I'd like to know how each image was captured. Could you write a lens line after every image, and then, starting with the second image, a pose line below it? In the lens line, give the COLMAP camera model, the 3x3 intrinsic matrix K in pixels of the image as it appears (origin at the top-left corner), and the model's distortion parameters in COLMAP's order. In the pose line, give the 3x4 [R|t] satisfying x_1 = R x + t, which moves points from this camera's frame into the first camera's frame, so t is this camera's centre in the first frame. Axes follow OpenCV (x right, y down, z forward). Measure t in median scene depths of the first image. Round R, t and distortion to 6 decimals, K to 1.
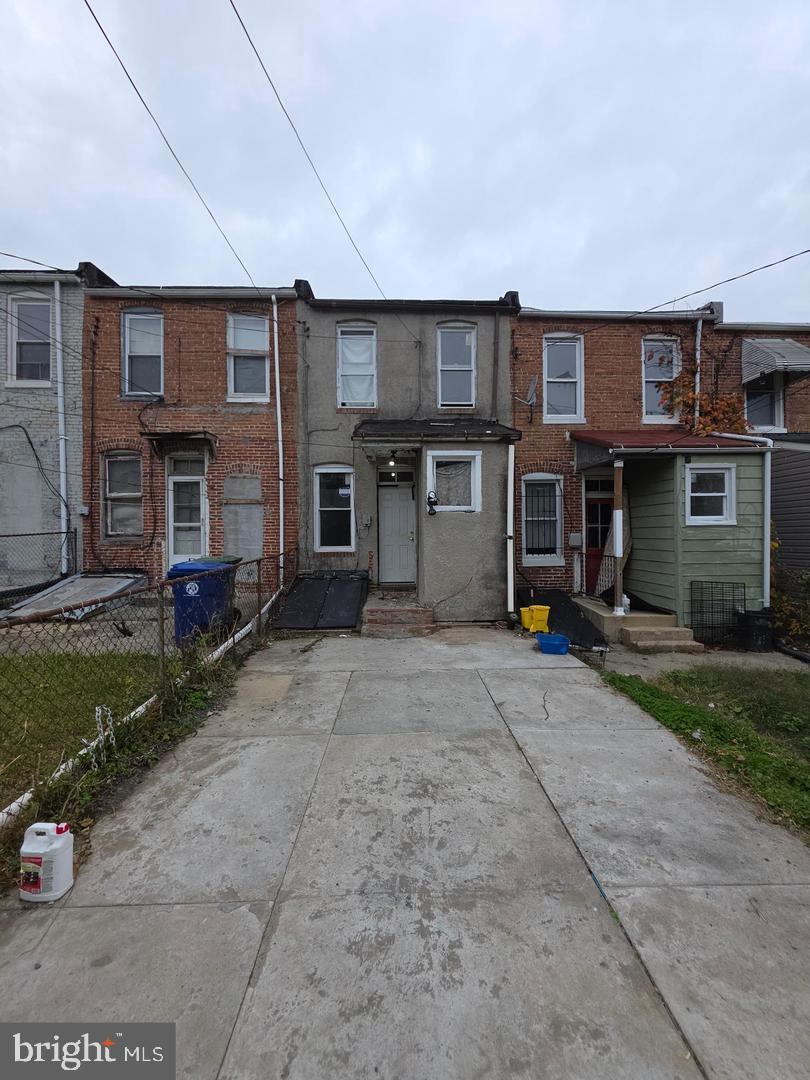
lens RADIAL K [[432.9, 0, 406.4], [0, 432.9, 536.7], [0, 0, 1]] dist [-0.001677, -0.000005]
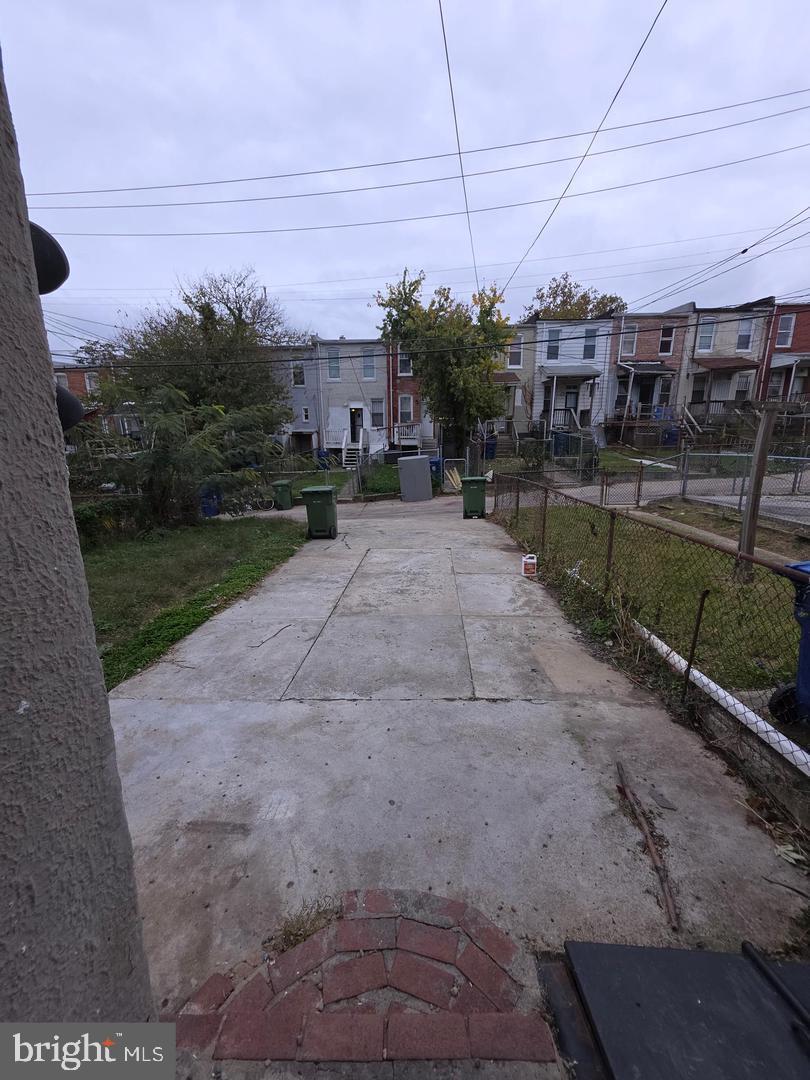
lens RADIAL K [[432.9, 0, 404.5], [0, 432.9, 542.5], [0, 0, 1]] dist [-0.001677, -0.000005]
pose [[-0.996812, -0.005289, 0.079608, -0.096757], [0.013889, 0.971061, 0.238426, -0.091575], [-0.078565, 0.238771, -0.967892, 2.159610]]
